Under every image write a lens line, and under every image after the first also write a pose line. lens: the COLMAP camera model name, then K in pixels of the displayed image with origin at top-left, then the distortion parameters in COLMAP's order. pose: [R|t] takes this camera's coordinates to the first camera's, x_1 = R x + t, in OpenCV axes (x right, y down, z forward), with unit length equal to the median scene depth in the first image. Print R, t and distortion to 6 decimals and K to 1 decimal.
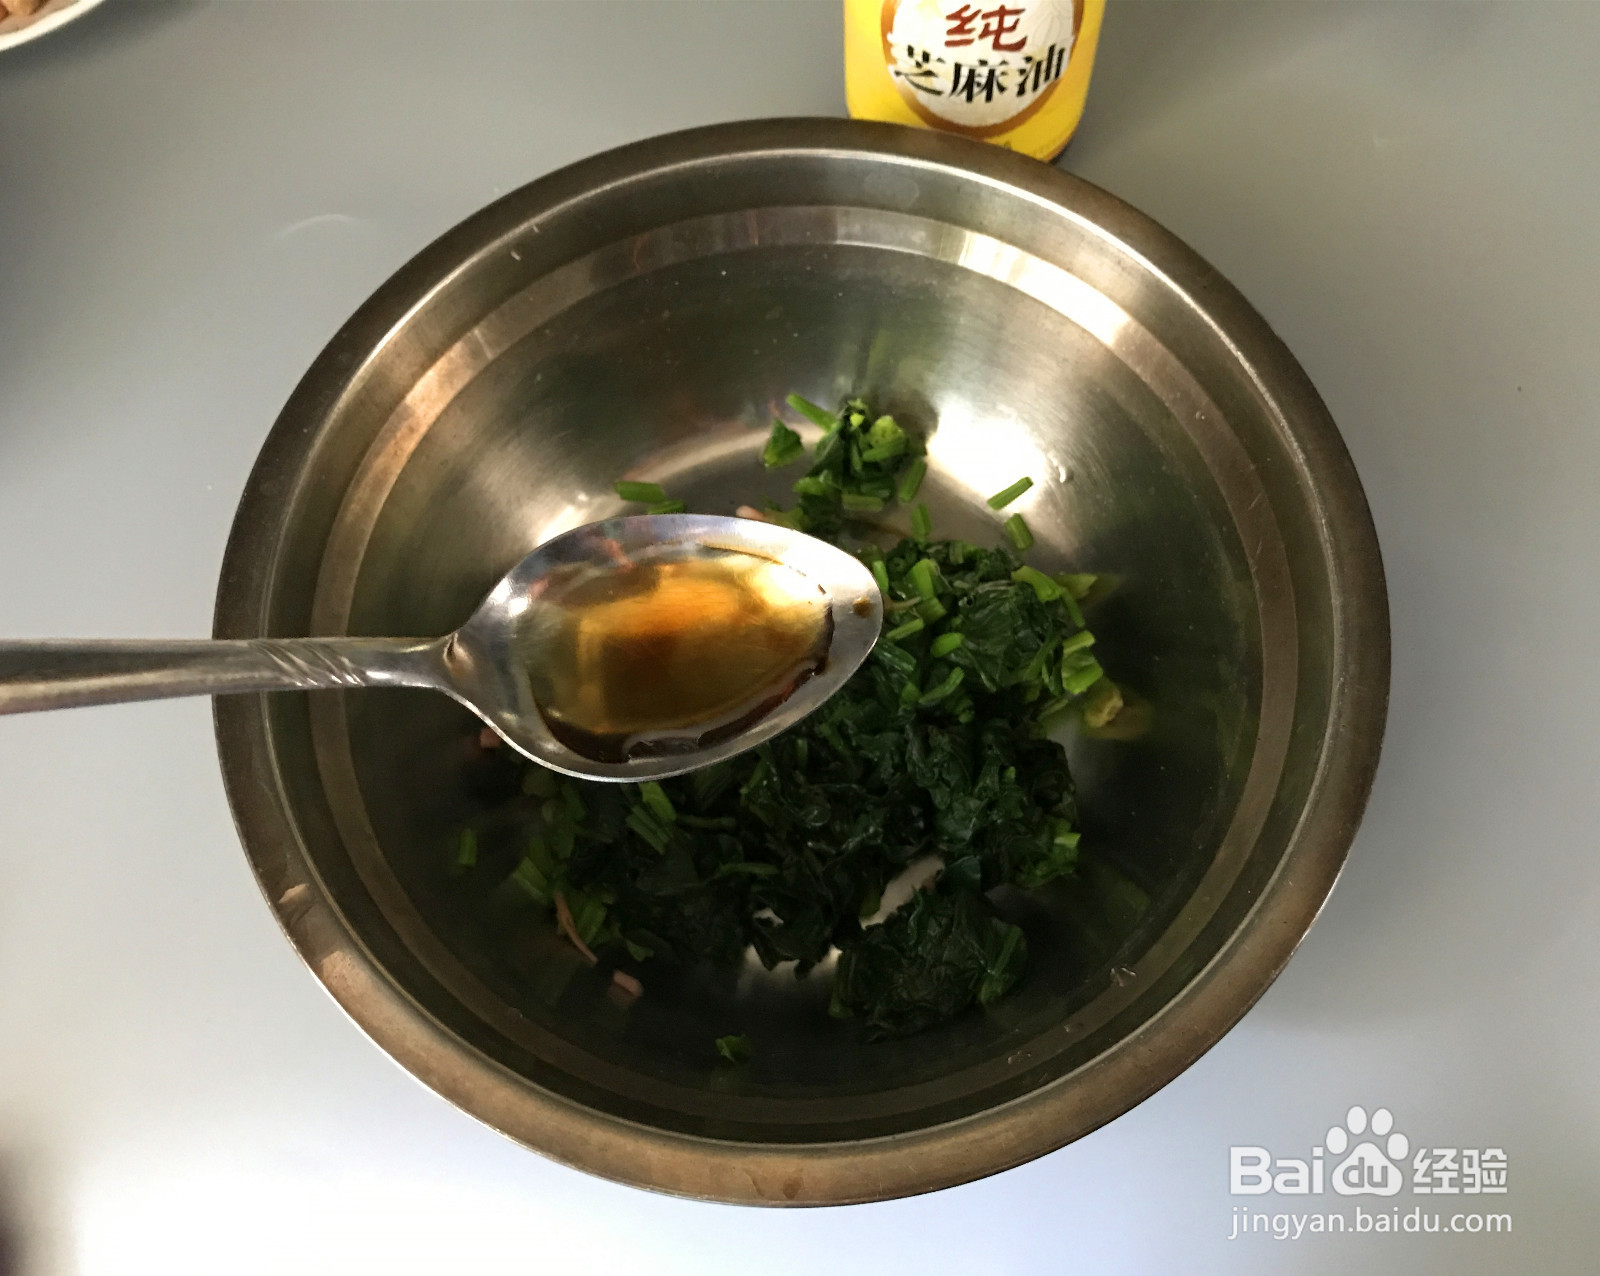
lens RADIAL K [[1496.7, 0, 801.9], [0, 1496.7, 644.4], [0, 0, 1]] dist [-0.005591, 0.000000]
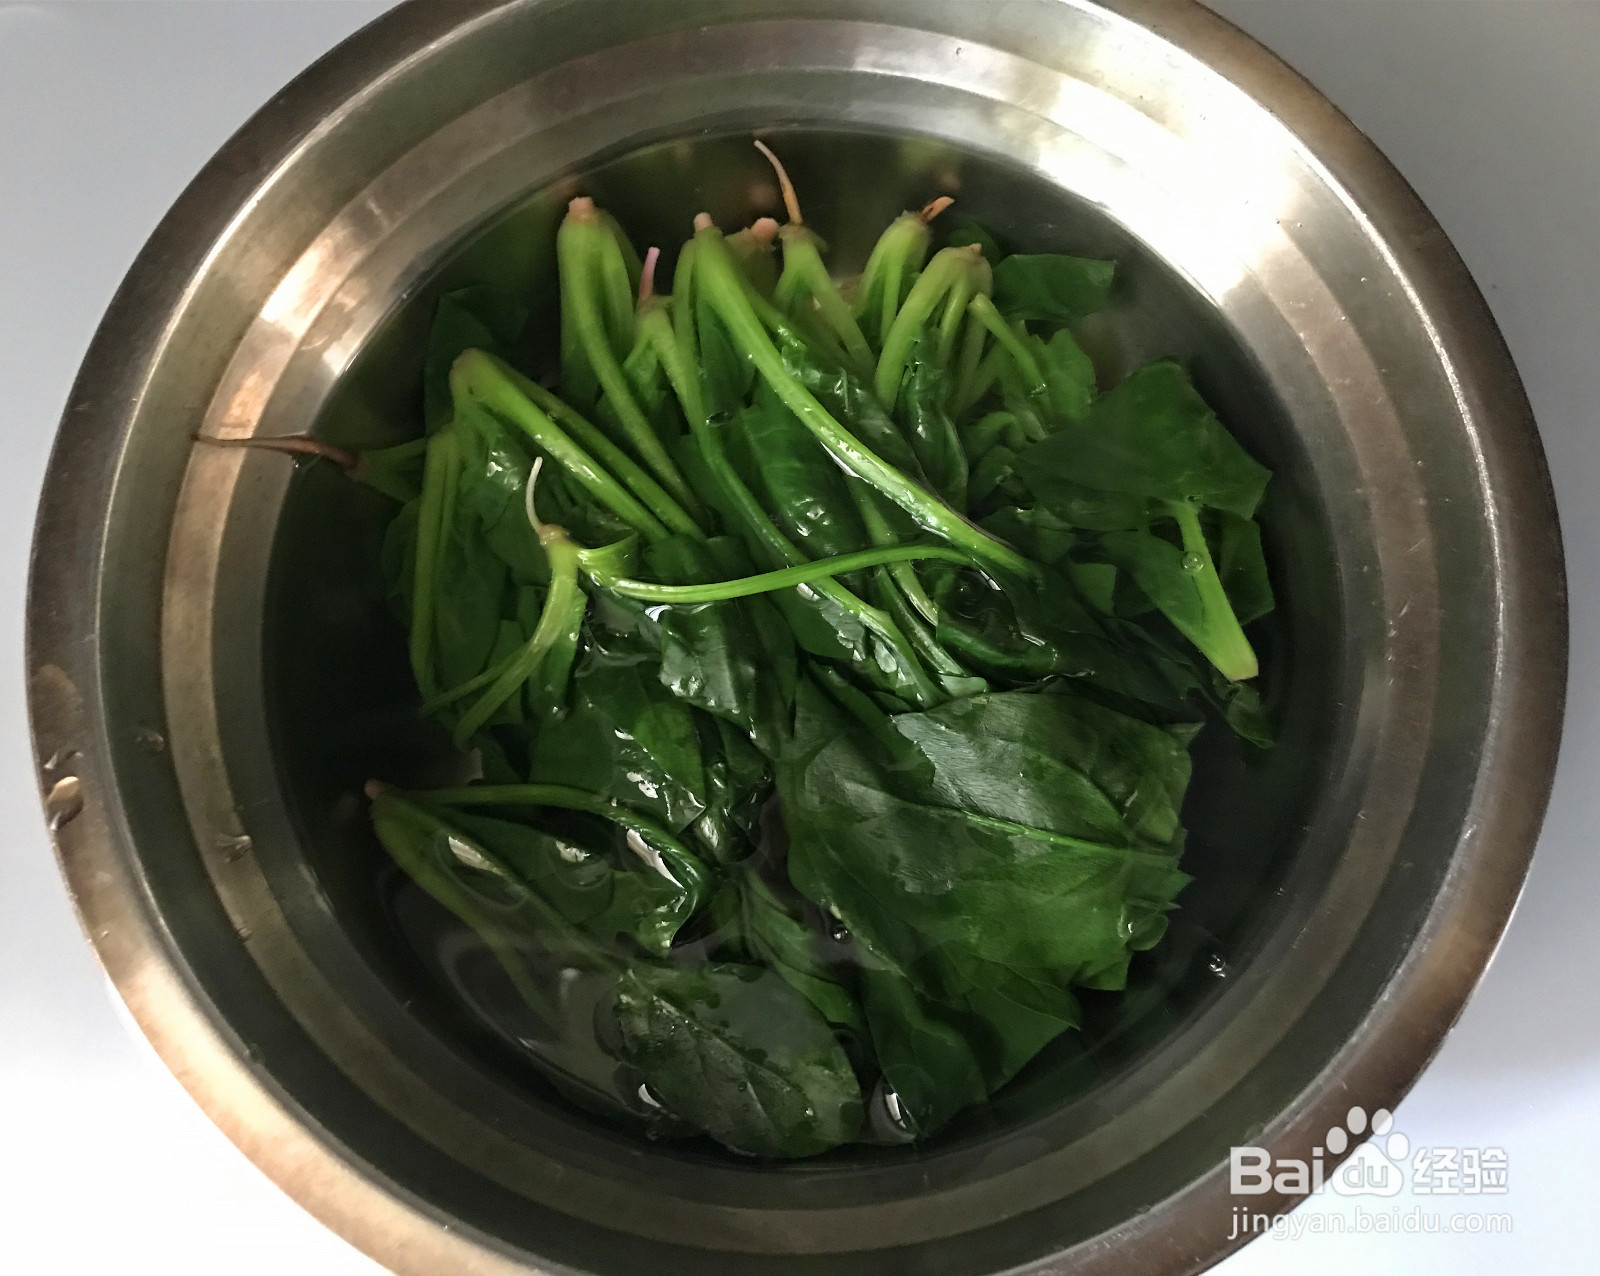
lens RADIAL K [[1496.7, 0, 807.8], [0, 1496.7, 631.7], [0, 0, 1]] dist [-0.005591, 0.000000]
pose [[0.981294, 0.191094, -0.023356, 0.025217], [-0.185367, 0.970629, 0.153355, -0.109265], [0.051976, -0.146157, 0.987895, 0.218944]]
